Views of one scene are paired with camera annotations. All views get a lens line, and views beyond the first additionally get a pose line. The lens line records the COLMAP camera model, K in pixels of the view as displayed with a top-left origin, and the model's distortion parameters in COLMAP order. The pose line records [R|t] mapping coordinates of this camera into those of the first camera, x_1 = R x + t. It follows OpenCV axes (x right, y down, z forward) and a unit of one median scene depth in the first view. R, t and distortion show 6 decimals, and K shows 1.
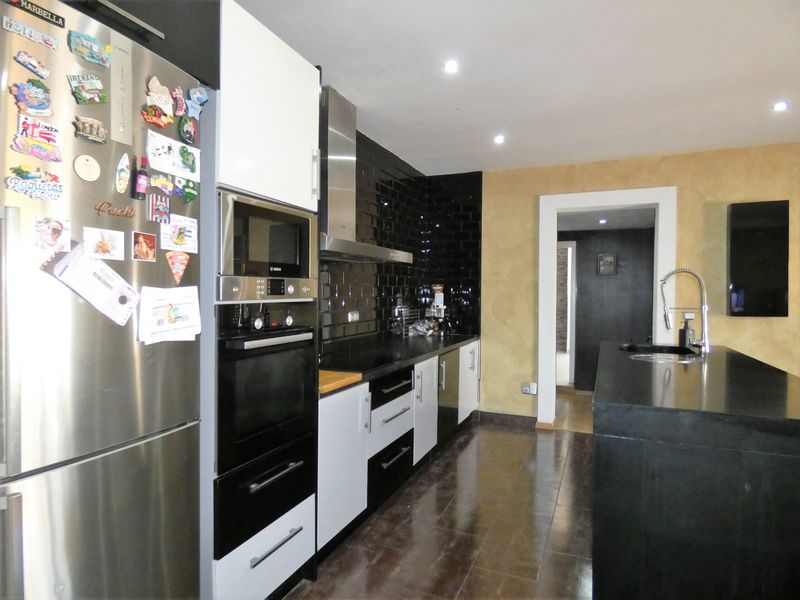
lens RADIAL K [[483.0, 0, 398.6], [0, 483.0, 297.2], [0, 0, 1]] dist [-0.012895, 0.001090]
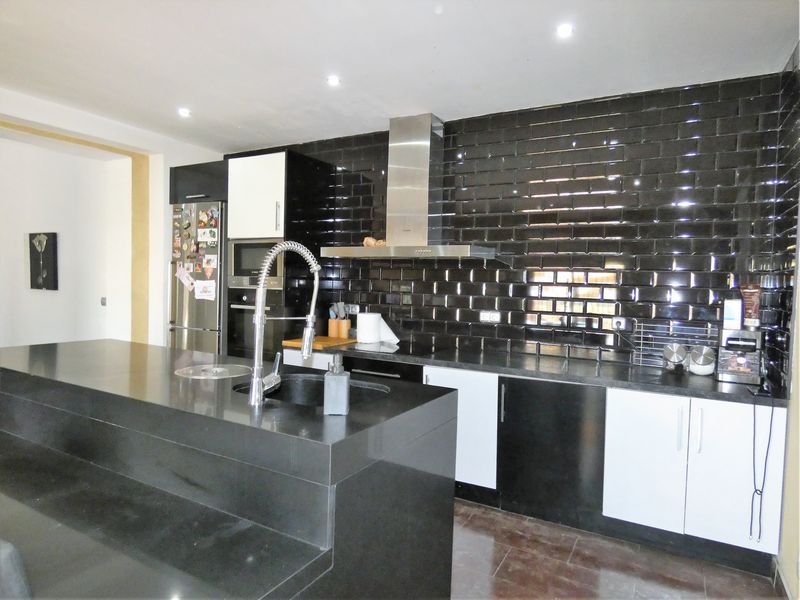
lens RADIAL K [[493.9, 0, 400.0], [0, 493.9, 300.0], [0, 0, 1]] dist [-0.000427, -0.000579]
pose [[-0.102974, 0.034219, -0.994095, 2.215787], [-0.030915, 0.998815, 0.037583, -0.048713], [0.994204, 0.034602, -0.101794, 2.320710]]
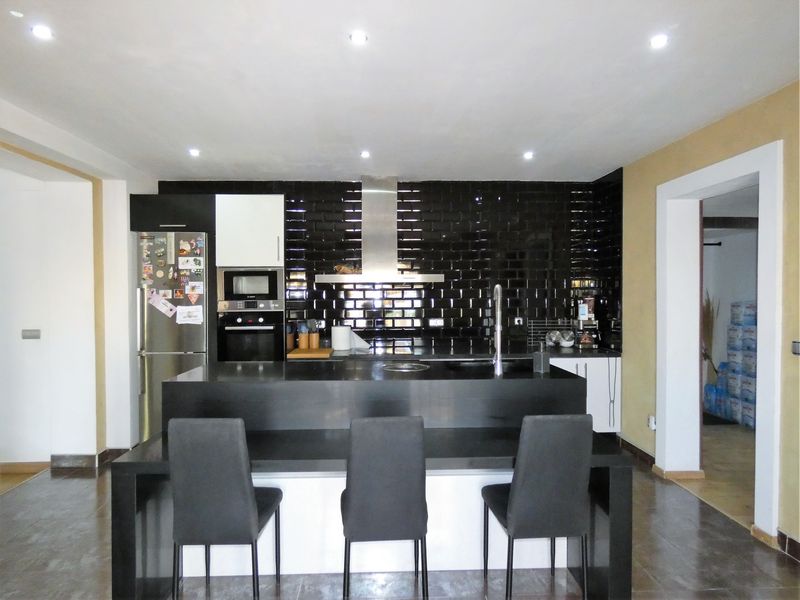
lens RADIAL K [[483.0, 0, 398.6], [0, 483.0, 297.2], [0, 0, 1]] dist [-0.012895, 0.001090]
pose [[0.437121, 0.003887, -0.899394, 2.679673], [0.001438, 0.999986, 0.005021, -0.084438], [0.899402, -0.003488, 0.437109, 0.807240]]
